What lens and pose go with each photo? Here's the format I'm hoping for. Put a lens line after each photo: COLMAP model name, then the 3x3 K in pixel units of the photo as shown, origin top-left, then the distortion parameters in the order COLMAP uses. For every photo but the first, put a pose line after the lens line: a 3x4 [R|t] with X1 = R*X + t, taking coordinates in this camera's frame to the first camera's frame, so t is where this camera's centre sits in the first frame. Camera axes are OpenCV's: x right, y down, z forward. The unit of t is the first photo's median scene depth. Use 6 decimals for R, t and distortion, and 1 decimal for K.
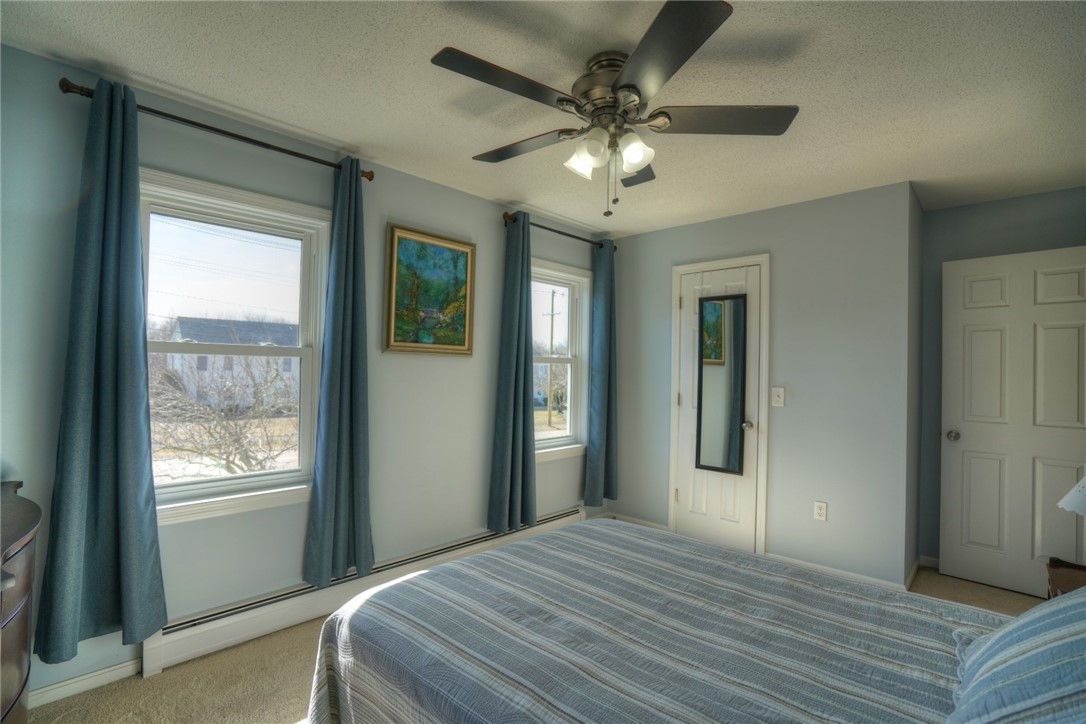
lens RADIAL K [[492.3, 0, 540.4], [0, 492.3, 365.3], [0, 0, 1]] dist [-0.038872, 0.009959]
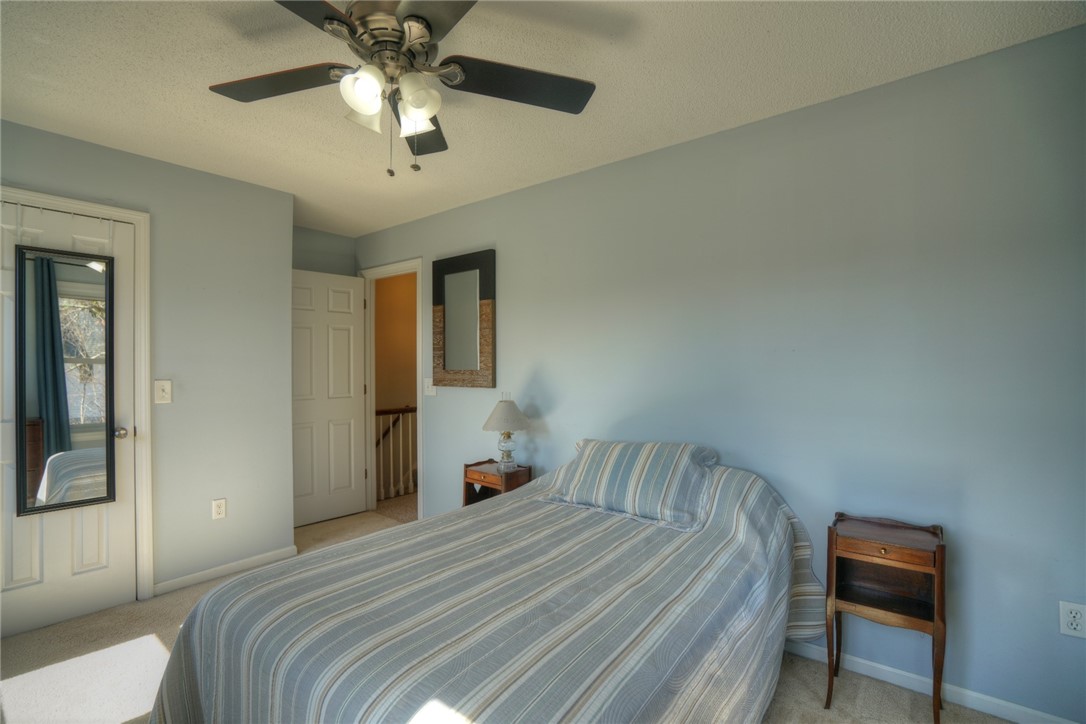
lens RADIAL K [[492.3, 0, 540.8], [0, 492.3, 364.9], [0, 0, 1]] dist [-0.038872, 0.009959]
pose [[-0.084415, -0.011347, 0.996366, -0.904786], [-0.010318, 0.999892, 0.010513, 0.009506], [-0.996377, -0.009393, -0.084523, 1.021918]]
